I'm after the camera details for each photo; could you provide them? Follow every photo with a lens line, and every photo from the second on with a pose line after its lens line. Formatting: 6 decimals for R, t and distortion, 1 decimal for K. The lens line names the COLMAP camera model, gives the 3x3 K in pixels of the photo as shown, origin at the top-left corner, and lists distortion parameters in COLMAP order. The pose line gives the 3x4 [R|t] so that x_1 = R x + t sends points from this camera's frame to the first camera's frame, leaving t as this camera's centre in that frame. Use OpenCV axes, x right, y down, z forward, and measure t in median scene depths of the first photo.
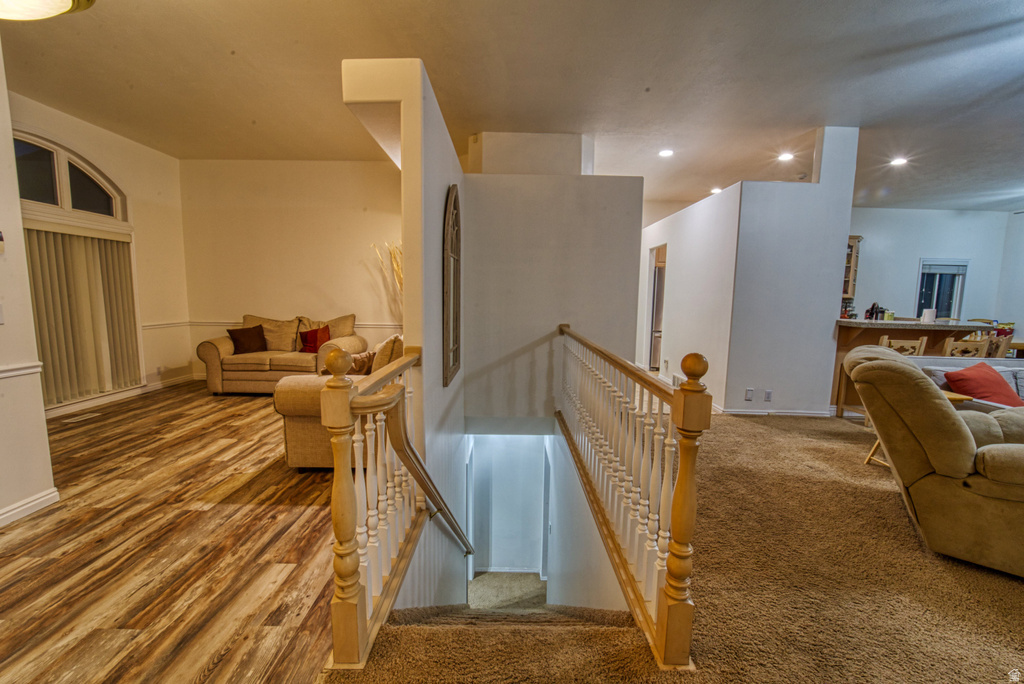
lens RADIAL K [[417.2, 0, 512.0], [0, 417.2, 342.0], [0, 0, 1]] dist [-0.030160, 0.003494]
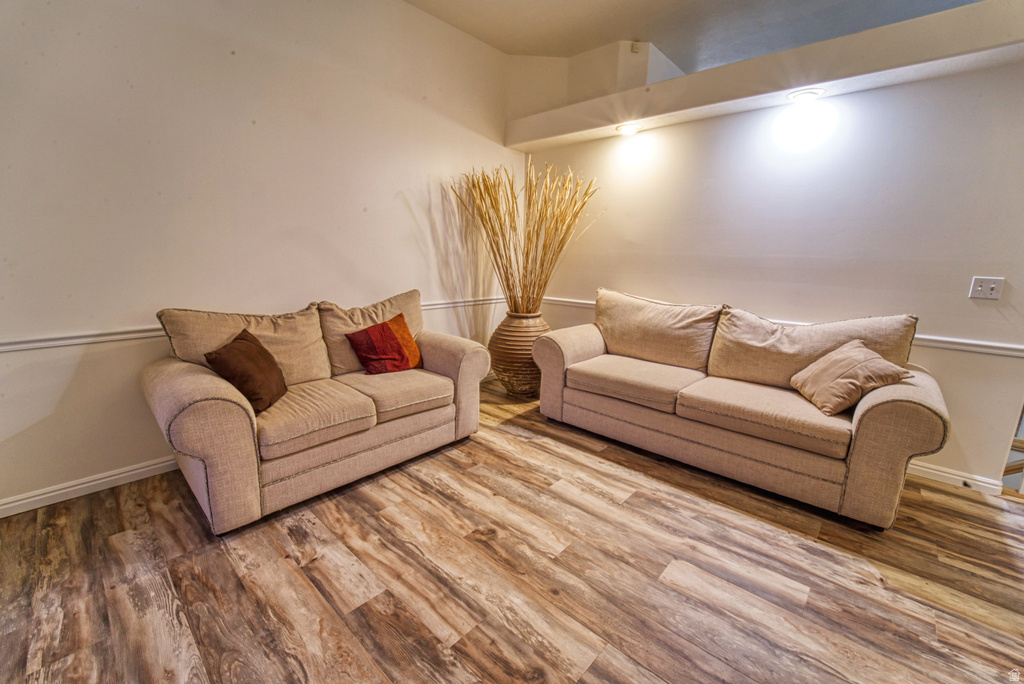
lens RADIAL K [[417.2, 0, 512.0], [0, 417.2, 342.0], [0, 0, 1]] dist [-0.030160, 0.003494]
pose [[0.688120, -0.151146, 0.709680, -1.082110], [0.074170, 0.987593, 0.138418, -0.101639], [-0.721796, -0.042611, 0.690792, 0.787081]]
